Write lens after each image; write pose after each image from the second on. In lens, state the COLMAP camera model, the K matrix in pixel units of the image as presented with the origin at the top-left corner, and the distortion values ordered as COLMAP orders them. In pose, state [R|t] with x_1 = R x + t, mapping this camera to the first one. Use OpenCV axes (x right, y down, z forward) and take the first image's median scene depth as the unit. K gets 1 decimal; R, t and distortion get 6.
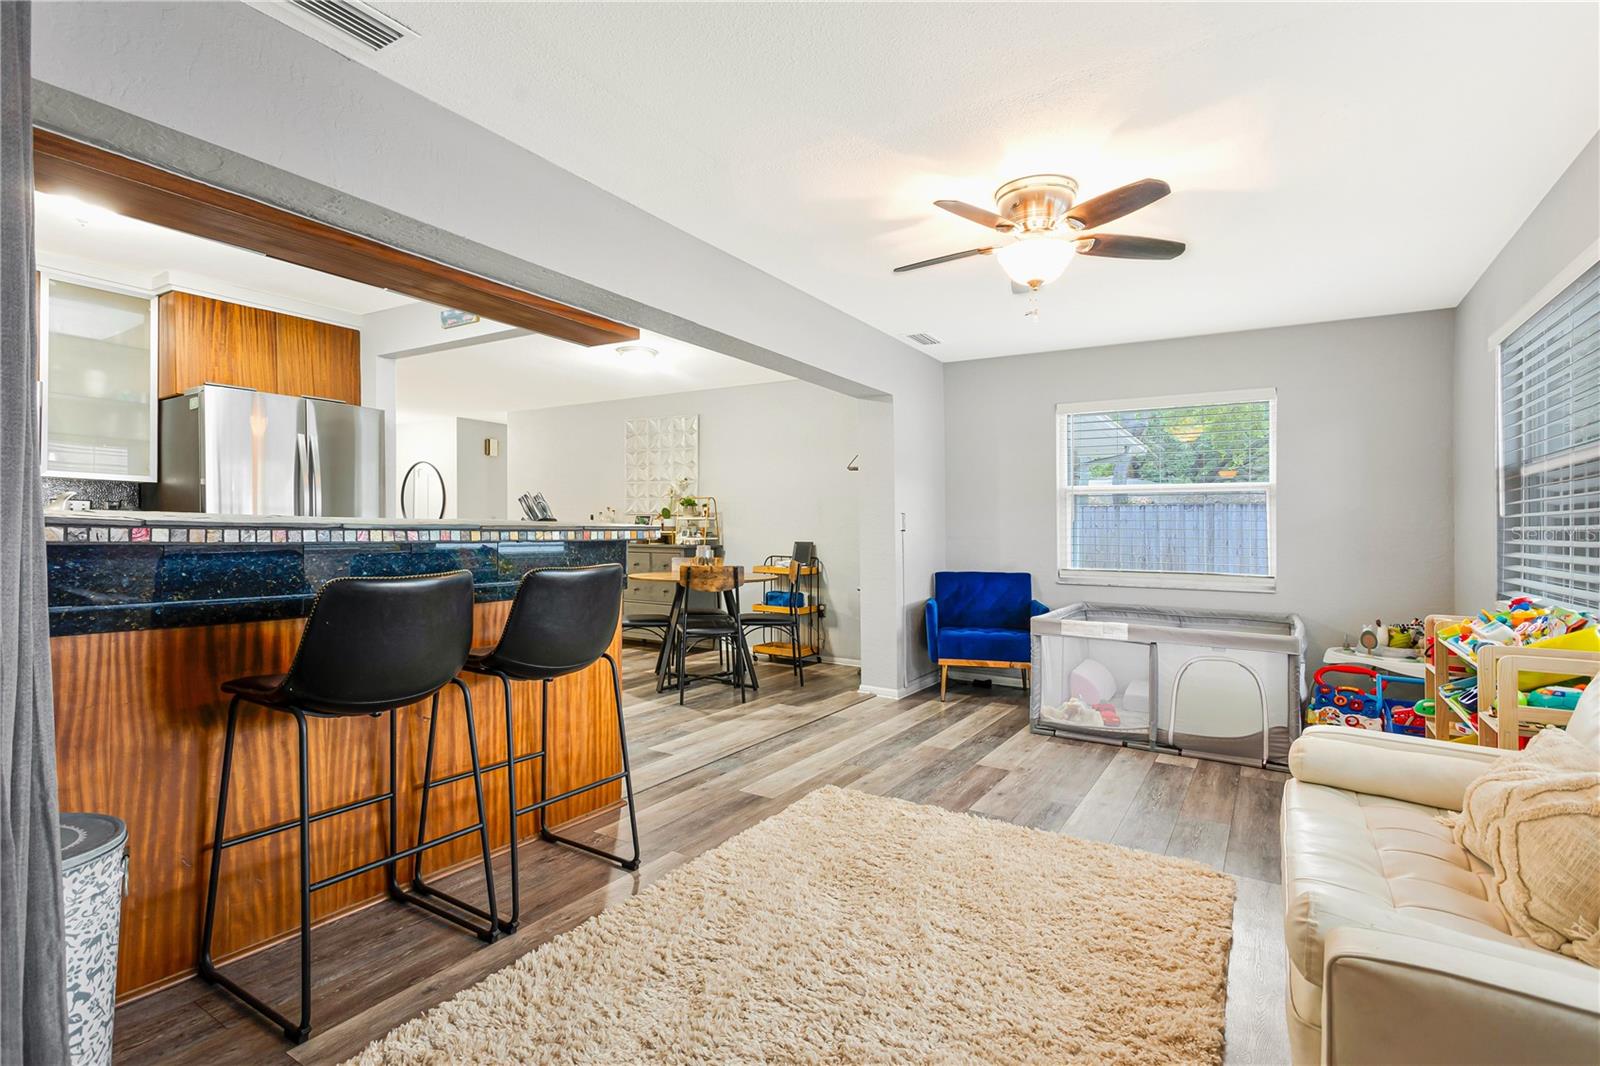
lens RADIAL K [[769.4, 0, 777.1], [0, 769.4, 510.8], [0, 0, 1]] dist [-0.018338, 0.000185]
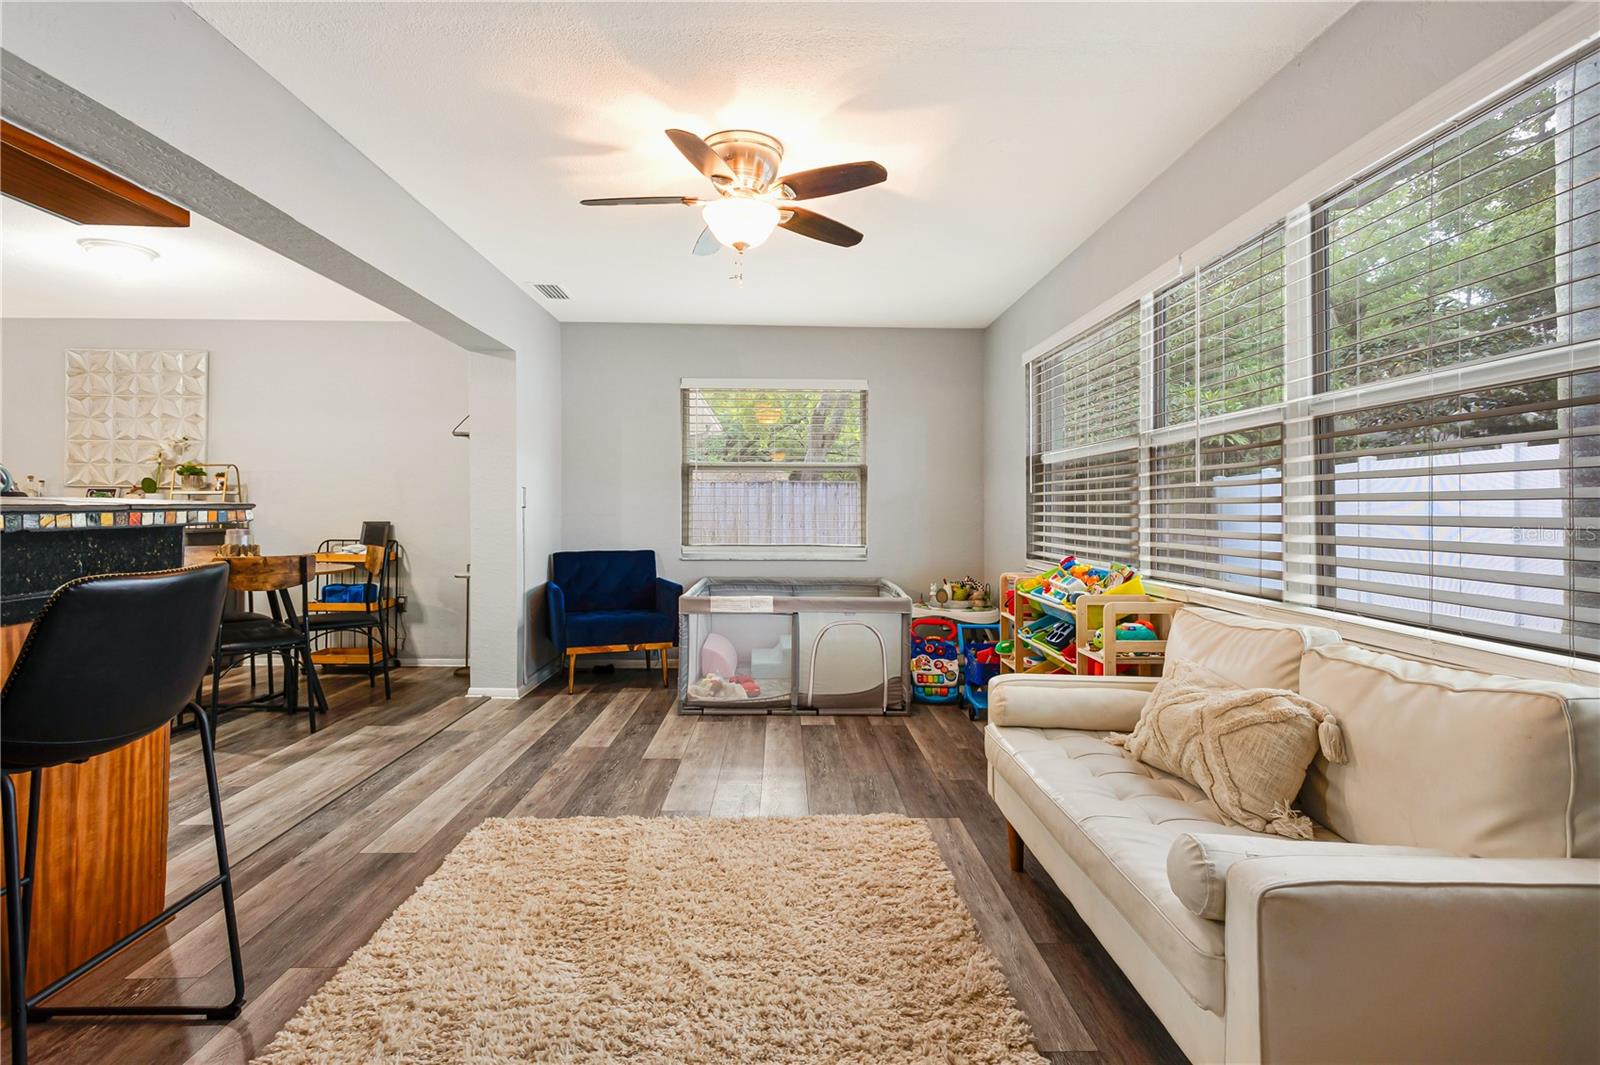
lens RADIAL K [[779.9, 0, 812.1], [0, 779.9, 507.8], [0, 0, 1]] dist [-0.024577, 0.012346]
pose [[0.815790, -0.006221, 0.578315, -0.109511], [-0.009895, 0.999646, 0.024712, 0.001260], [-0.578264, -0.025882, 0.815439, 0.114542]]
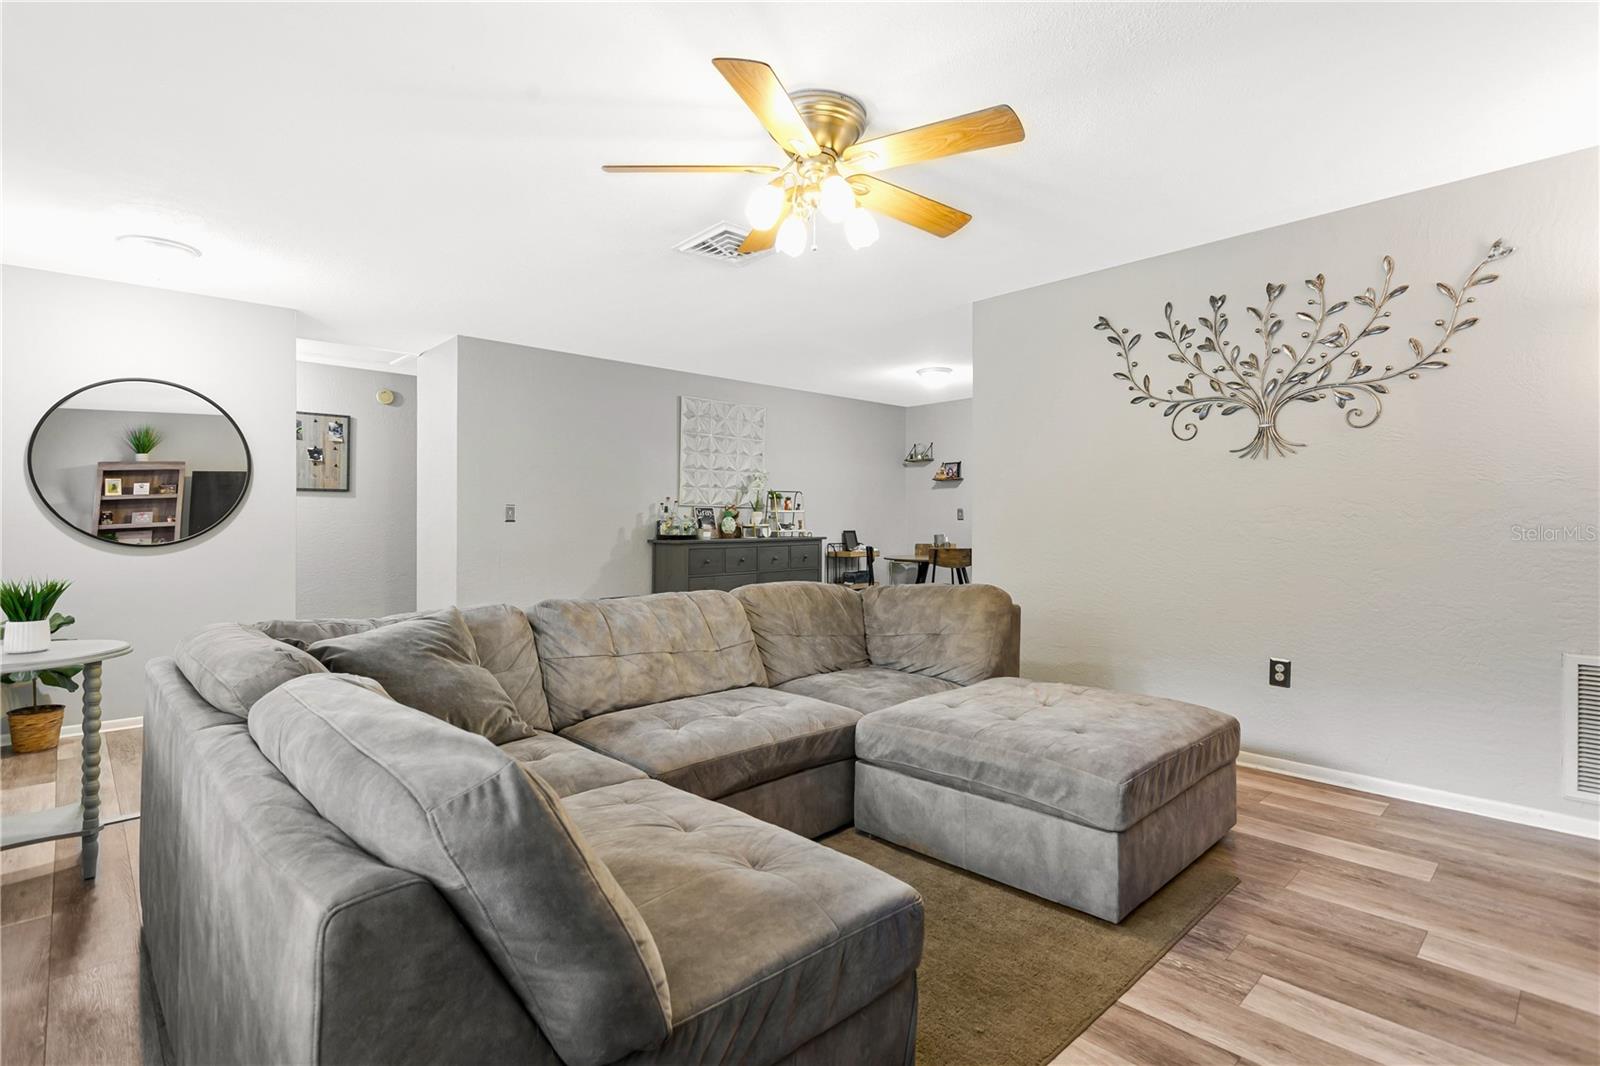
lens RADIAL K [[772.5, 0, 790.3], [0, 772.5, 537.7], [0, 0, 1]] dist [0.001090, 0.000084]
pose [[0.247950, -0.027456, 0.968384, -2.111997], [-0.018930, 0.999270, 0.033178, 0.021497], [-0.968588, -0.026558, 0.247249, 1.389560]]
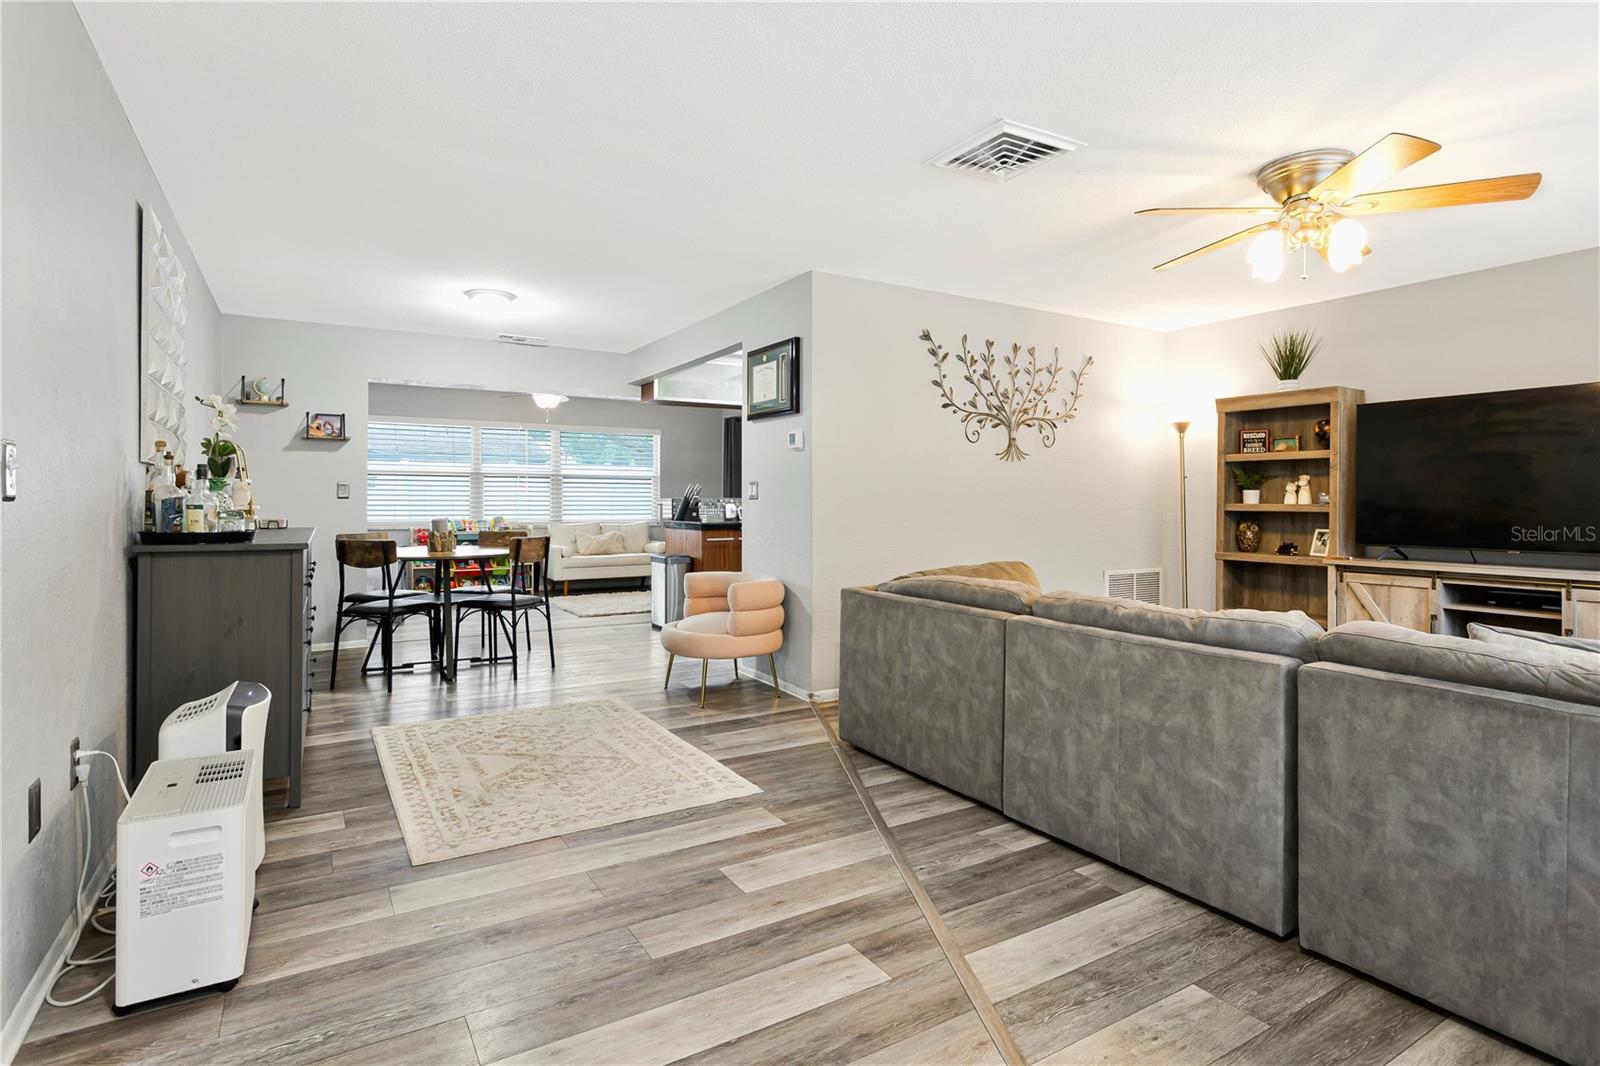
lens RADIAL K [[805.0, 0, 786.0], [0, 805.0, 509.1], [0, 0, 1]] dist [-0.020194, 0.013168]
pose [[-0.896668, -0.016252, 0.442405, -1.333629], [-0.022016, 0.999726, -0.007898, 0.050283], [-0.442156, -0.016822, -0.896780, 2.519076]]
